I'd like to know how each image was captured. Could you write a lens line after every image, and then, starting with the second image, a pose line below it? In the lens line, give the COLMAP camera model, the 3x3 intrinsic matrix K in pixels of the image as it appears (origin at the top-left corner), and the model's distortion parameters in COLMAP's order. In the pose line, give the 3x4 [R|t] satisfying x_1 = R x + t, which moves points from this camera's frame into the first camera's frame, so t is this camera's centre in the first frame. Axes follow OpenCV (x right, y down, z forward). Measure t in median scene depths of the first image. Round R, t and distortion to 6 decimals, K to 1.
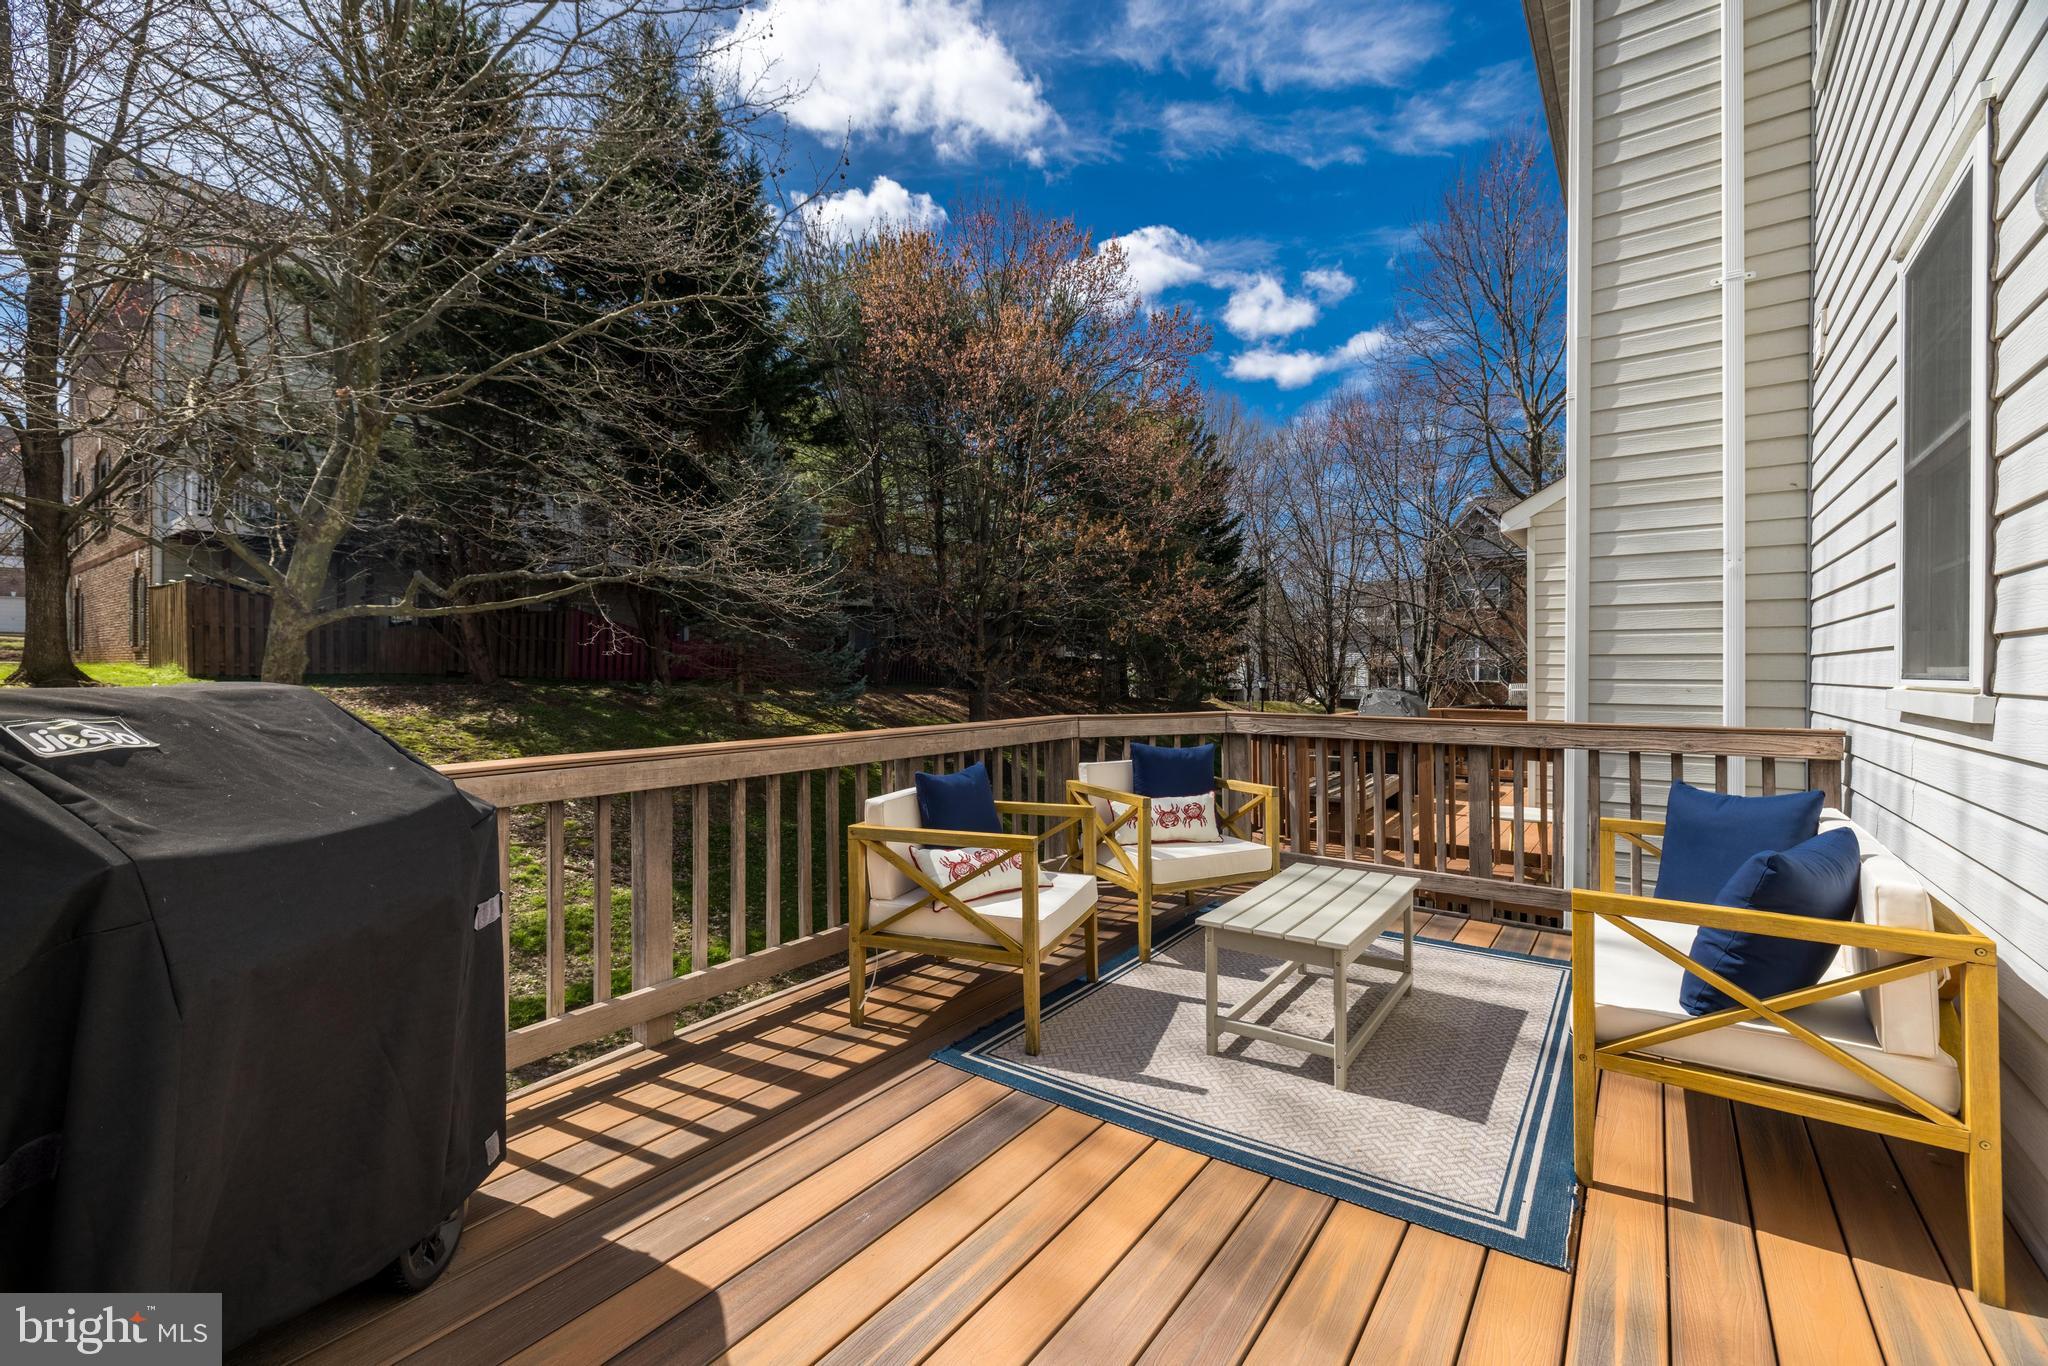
lens RADIAL K [[869.1, 0, 1022.4], [0, 869.1, 677.4], [0, 0, 1]] dist [0.004586, 0.000244]
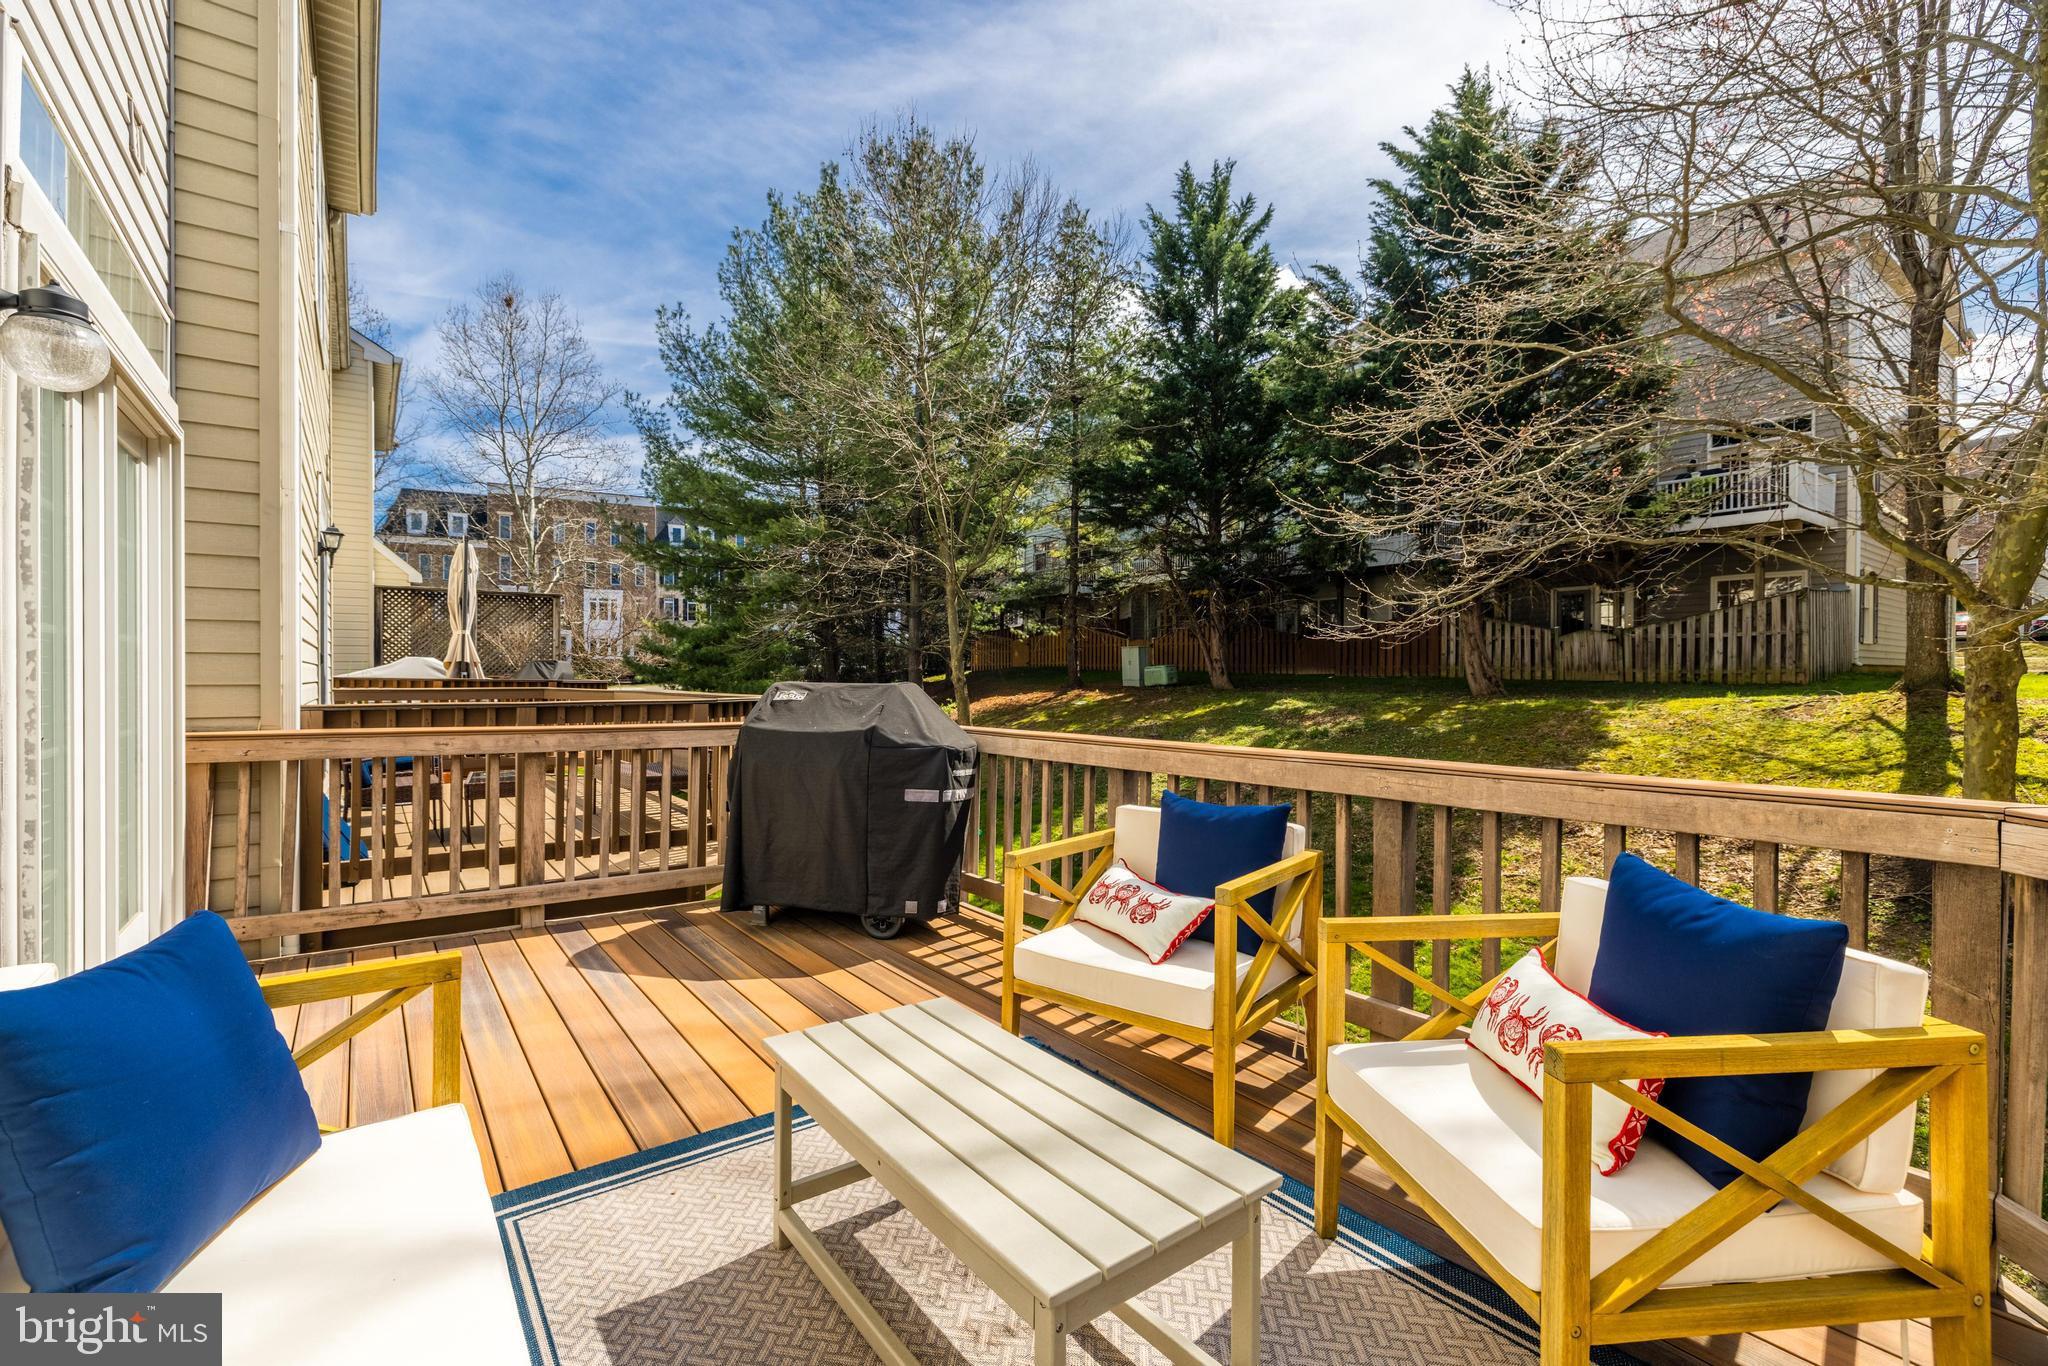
lens RADIAL K [[869.1, 0, 1013.1], [0, 869.1, 685.7], [0, 0, 1]] dist [0.004586, 0.000244]
pose [[-0.303070, 0.004635, -0.952957, 1.252155], [-0.003788, 0.999974, 0.006068, -0.018005], [0.952961, 0.005449, -0.303045, 1.743794]]
